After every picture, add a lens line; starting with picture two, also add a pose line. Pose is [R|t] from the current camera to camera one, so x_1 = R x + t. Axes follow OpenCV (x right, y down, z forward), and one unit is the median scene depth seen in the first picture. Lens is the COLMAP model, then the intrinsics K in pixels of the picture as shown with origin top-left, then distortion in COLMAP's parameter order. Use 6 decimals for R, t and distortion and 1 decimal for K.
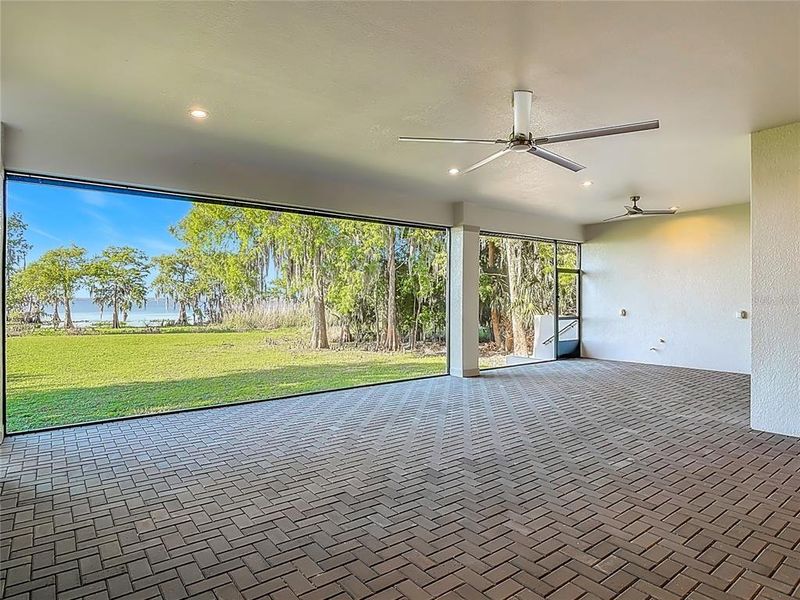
lens RADIAL K [[483.7, 0, 402.3], [0, 483.7, 300.7], [0, 0, 1]] dist [0.005680, 0.000368]
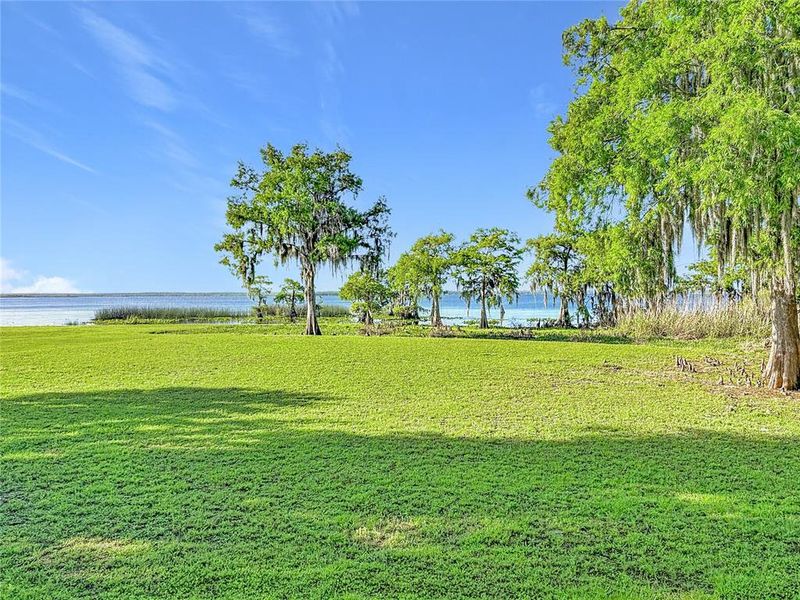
lens RADIAL K [[534.3, 0, 402.5], [0, 534.3, 299.1], [0, 0, 1]] dist [-0.031504, 0.000923]
pose [[0.716223, 0.010142, -0.697798, -0.059034], [0.000831, 0.999881, 0.015386, -0.006673], [0.697871, -0.011600, 0.716130, 0.250519]]
